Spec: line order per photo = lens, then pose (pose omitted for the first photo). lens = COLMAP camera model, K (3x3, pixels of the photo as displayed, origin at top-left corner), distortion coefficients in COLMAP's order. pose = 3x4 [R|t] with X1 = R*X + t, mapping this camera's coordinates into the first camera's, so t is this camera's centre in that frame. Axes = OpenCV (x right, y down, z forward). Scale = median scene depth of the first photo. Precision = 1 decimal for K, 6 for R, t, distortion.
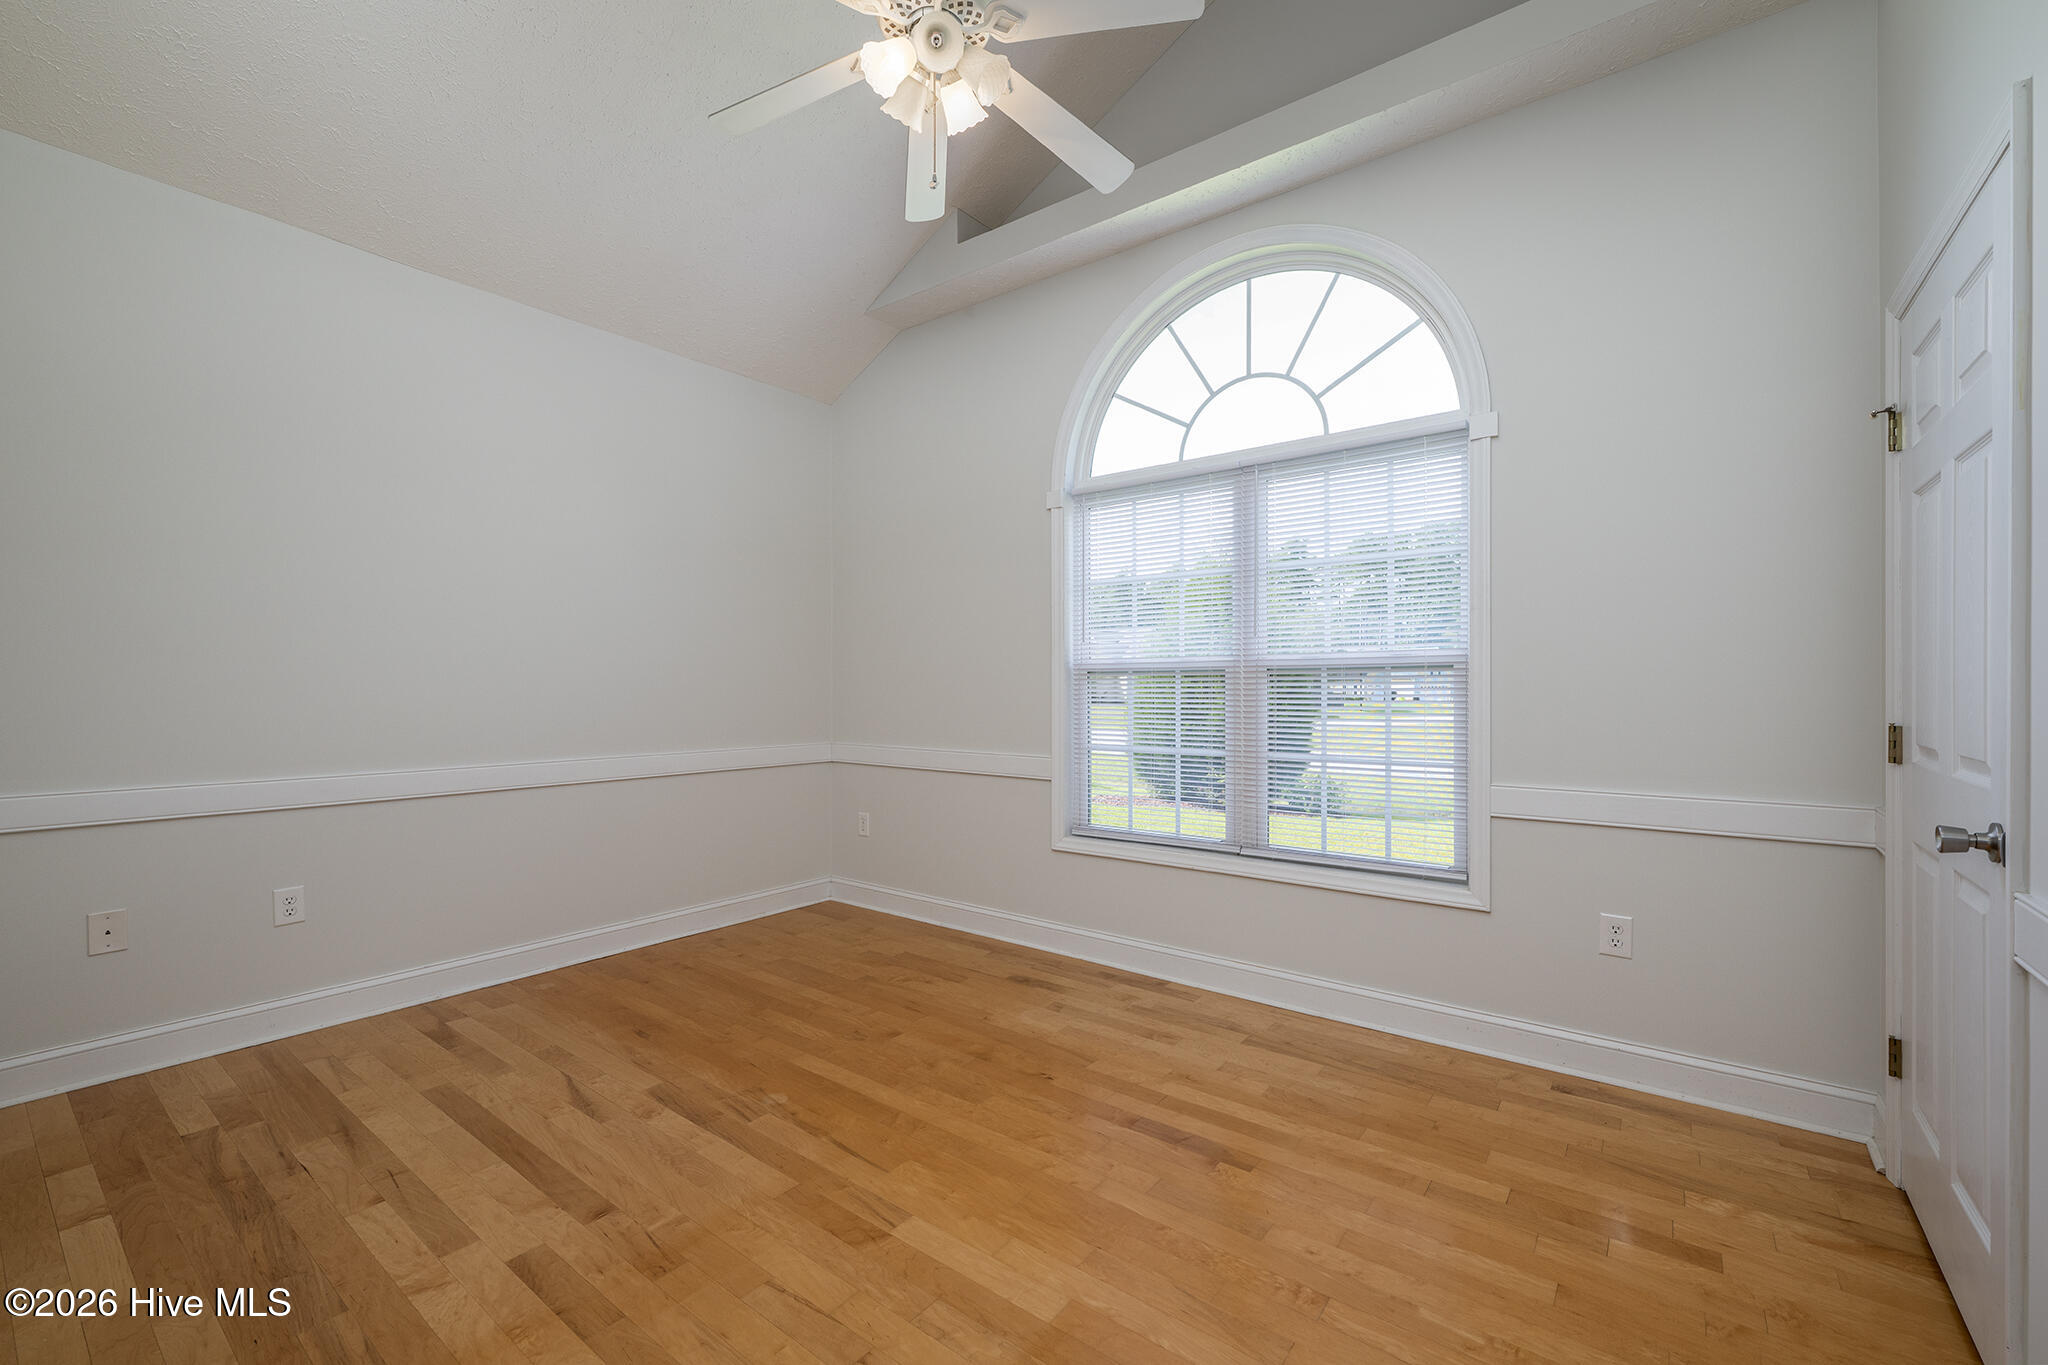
lens RADIAL K [[824.8, 0, 1022.5], [0, 824.8, 684.8], [0, 0, 1]] dist [0.003415, 0.000014]
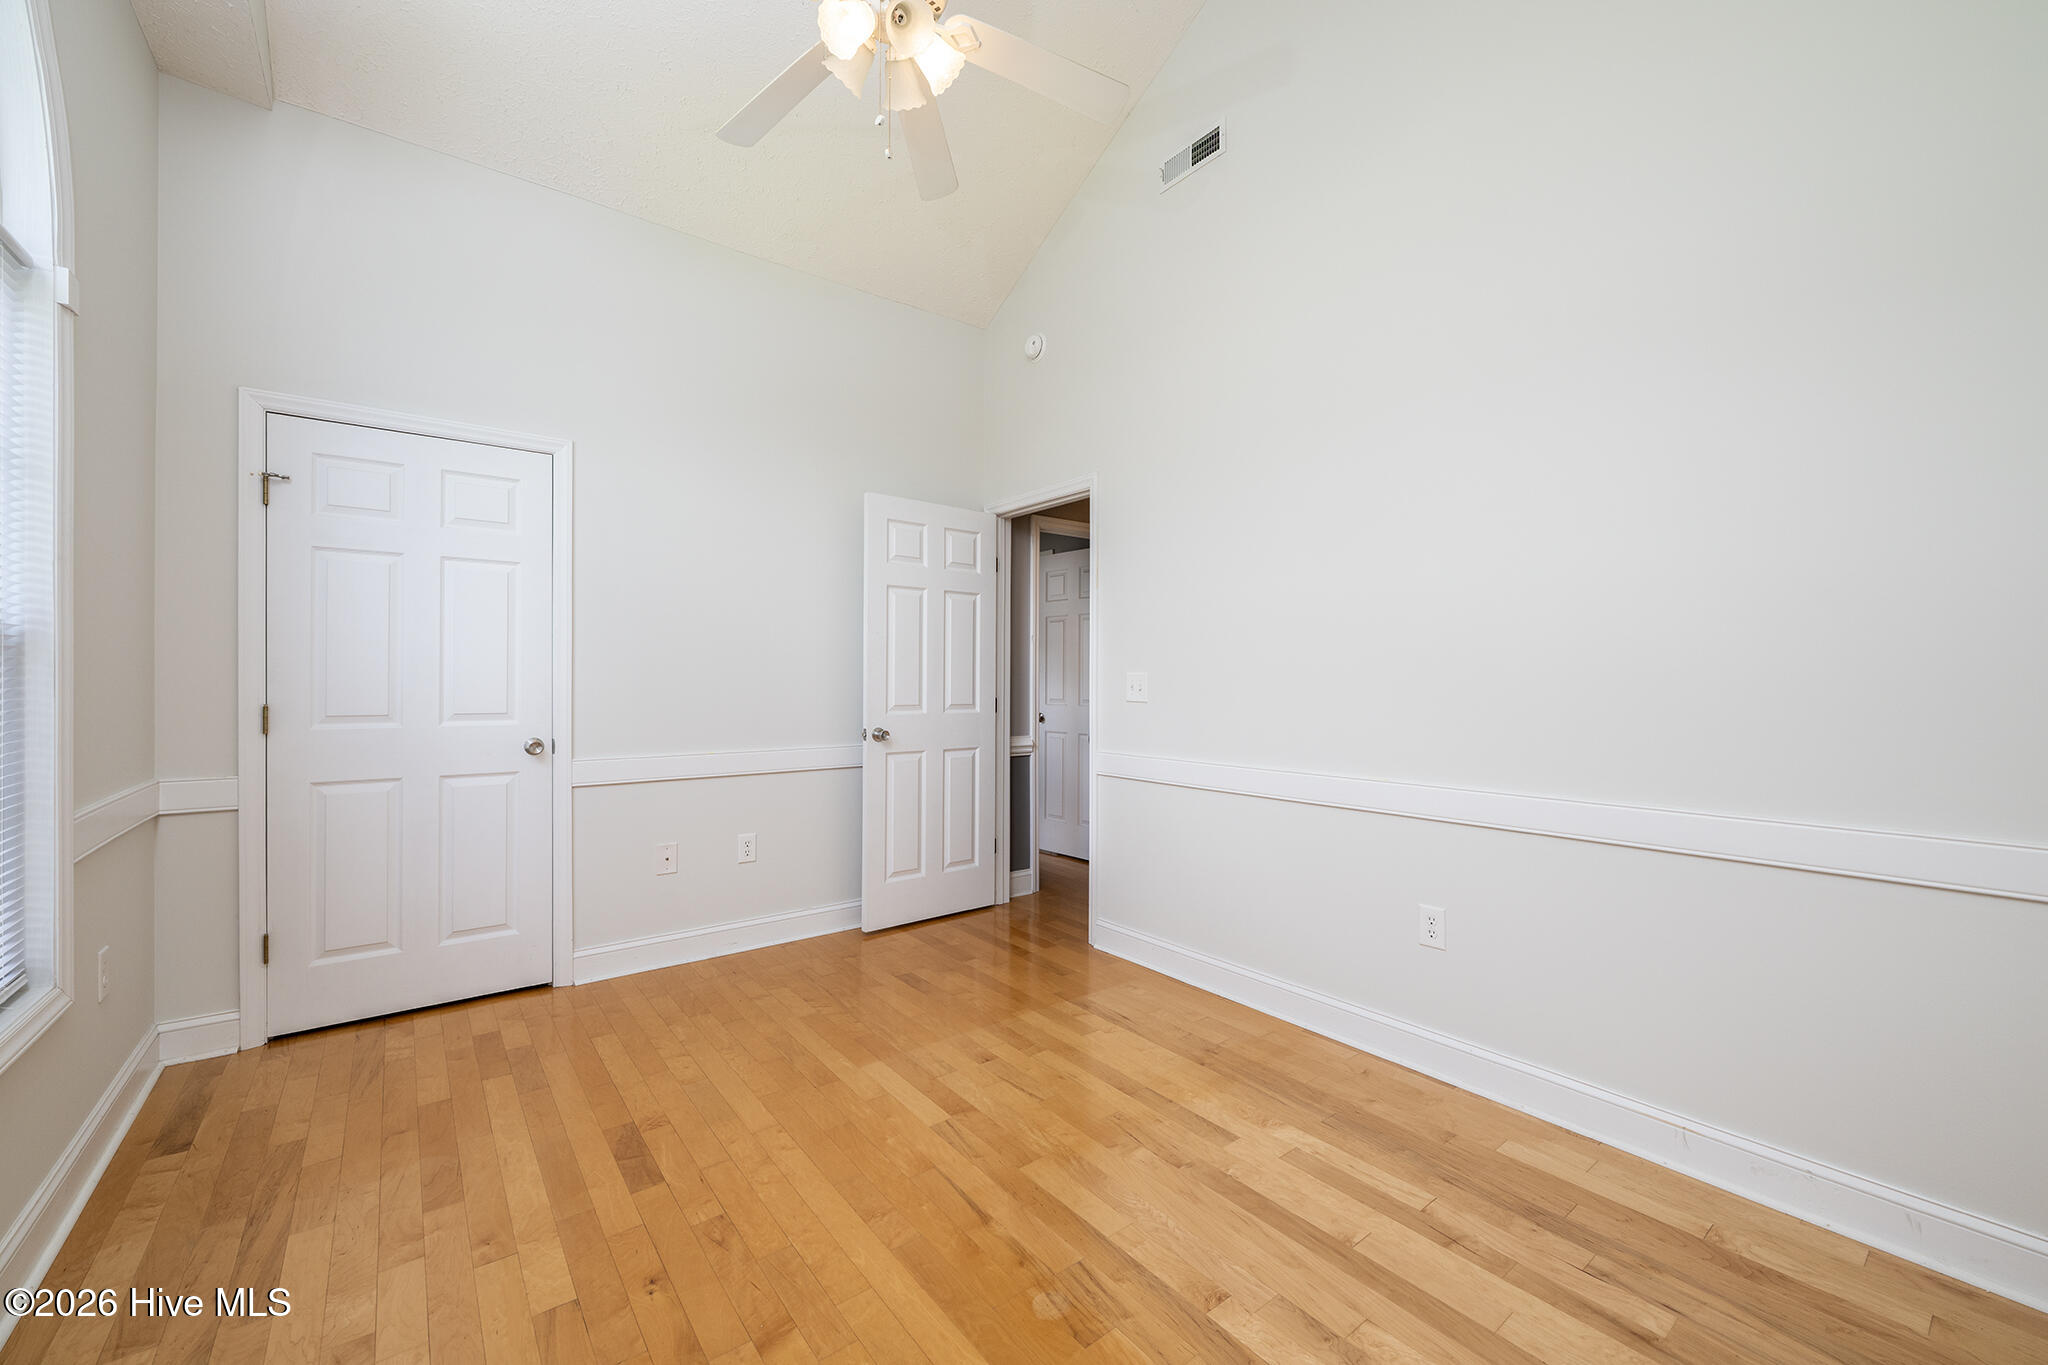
lens RADIAL K [[824.8, 0, 1025.6], [0, 824.8, 680.7], [0, 0, 1]] dist [0.003415, 0.000014]
pose [[-0.961544, -0.003694, 0.274626, -0.549937], [-0.003057, 0.999992, 0.002746, -0.012608], [-0.274633, 0.001801, -0.961547, 1.955534]]
